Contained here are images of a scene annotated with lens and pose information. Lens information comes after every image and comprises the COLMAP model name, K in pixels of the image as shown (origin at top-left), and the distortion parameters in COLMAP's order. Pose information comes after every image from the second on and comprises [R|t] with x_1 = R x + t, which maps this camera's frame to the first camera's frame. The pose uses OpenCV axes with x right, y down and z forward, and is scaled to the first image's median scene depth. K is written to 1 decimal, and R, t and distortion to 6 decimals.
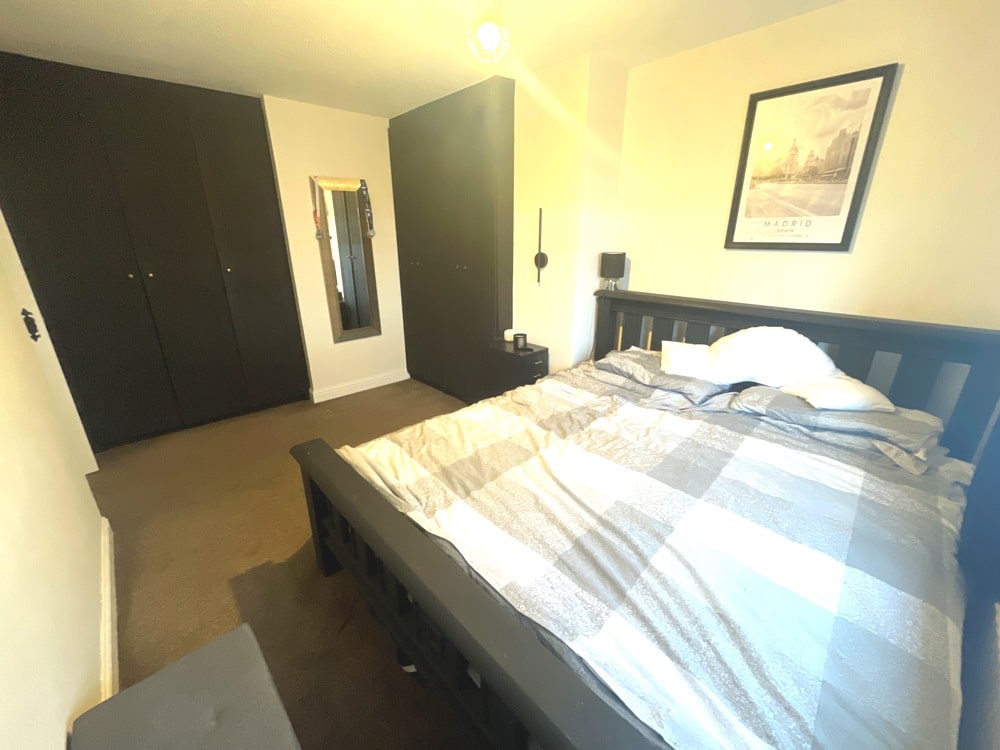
lens RADIAL K [[404.1, 0, 496.6], [0, 404.1, 375.6], [0, 0, 1]] dist [-0.007778, -0.000626]
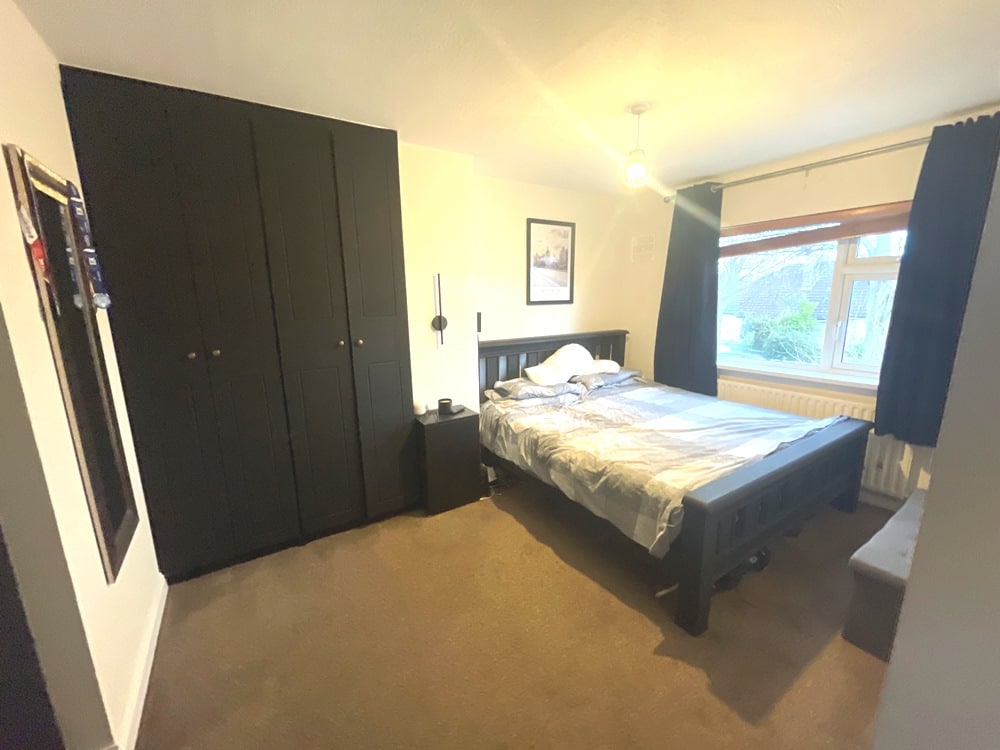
lens RADIAL K [[404.1, 0, 496.2], [0, 404.1, 376.4], [0, 0, 1]] dist [-0.007778, -0.000626]
pose [[0.174770, -0.187168, 0.966656, -1.281009], [0.345177, 0.931106, 0.117877, -0.346178], [-0.922122, 0.313066, 0.227335, 1.020417]]
